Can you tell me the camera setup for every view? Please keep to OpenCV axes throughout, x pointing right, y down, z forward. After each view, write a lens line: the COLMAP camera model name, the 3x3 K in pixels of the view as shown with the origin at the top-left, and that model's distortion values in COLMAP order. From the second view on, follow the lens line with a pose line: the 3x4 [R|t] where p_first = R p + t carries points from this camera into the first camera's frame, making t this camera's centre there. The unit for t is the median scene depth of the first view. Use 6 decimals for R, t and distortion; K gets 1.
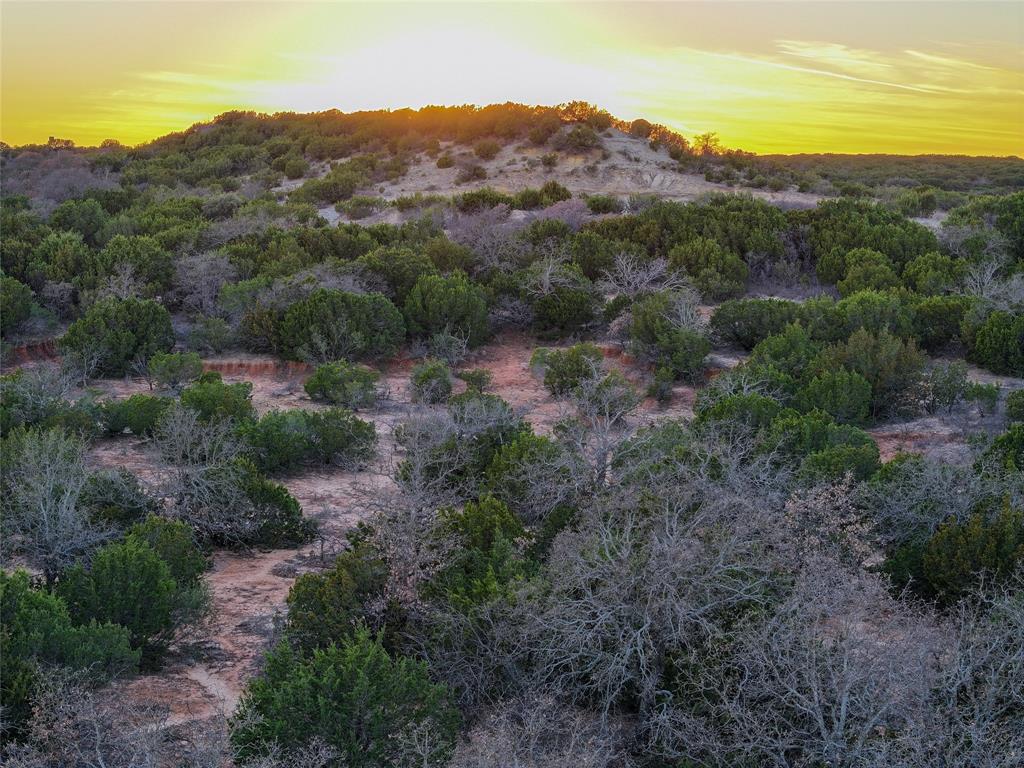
lens RADIAL K [[2063.8, 0, 512.0], [0, 2063.8, 384.0], [0, 0, 1]] dist [-0.161170, 0.880937]
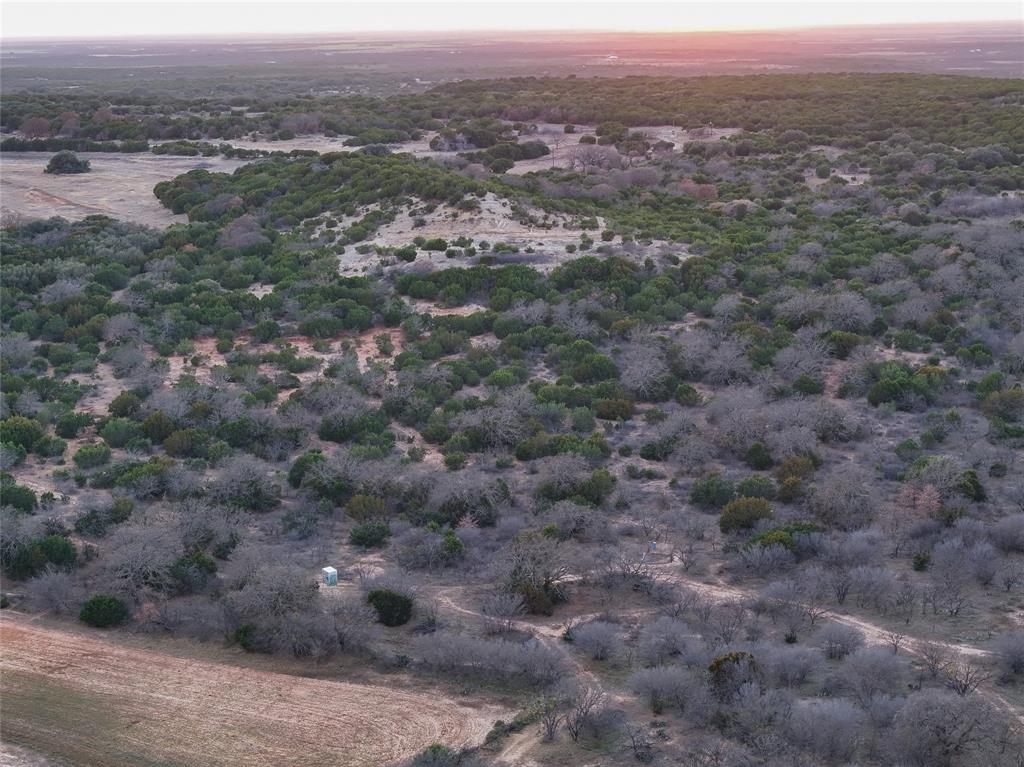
lens RADIAL K [[2063.8, 0, 512.0], [0, 2063.8, 383.5], [0, 0, 1]] dist [-0.161170, 0.880937]
pose [[0.996408, -0.017433, -0.082866, 0.533388], [0.024082, 0.996510, 0.079930, -0.206618], [0.081183, -0.081638, 0.993350, -2.544374]]
